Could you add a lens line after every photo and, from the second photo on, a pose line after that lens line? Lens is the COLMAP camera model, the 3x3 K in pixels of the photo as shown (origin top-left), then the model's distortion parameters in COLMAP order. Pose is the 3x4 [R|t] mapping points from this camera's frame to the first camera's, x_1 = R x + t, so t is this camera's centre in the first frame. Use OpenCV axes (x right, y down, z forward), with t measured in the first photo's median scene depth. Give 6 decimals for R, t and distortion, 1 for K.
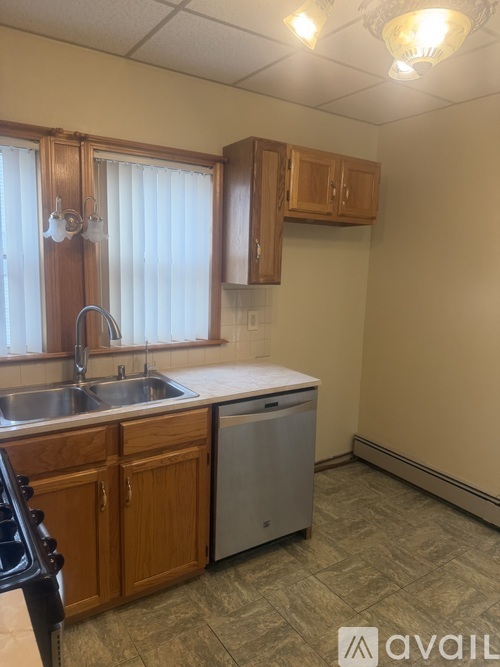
lens RADIAL K [[487.7, 0, 252.5], [0, 487.7, 344.0], [0, 0, 1]] dist [0.054500, -0.061531]
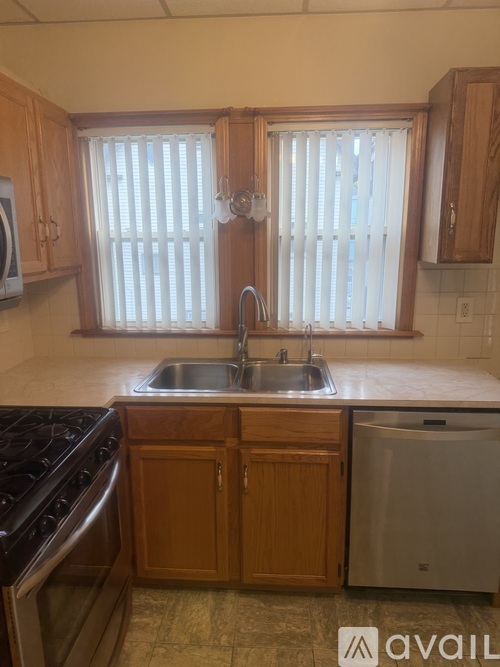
lens RADIAL K [[487.7, 0, 252.5], [0, 487.7, 344.0], [0, 0, 1]] dist [0.054500, -0.061531]
pose [[0.784455, 0.101186, -0.611876, 0.245211], [-0.077842, 0.994863, 0.064724, -0.020867], [0.615282, -0.003144, 0.788301, 0.189349]]
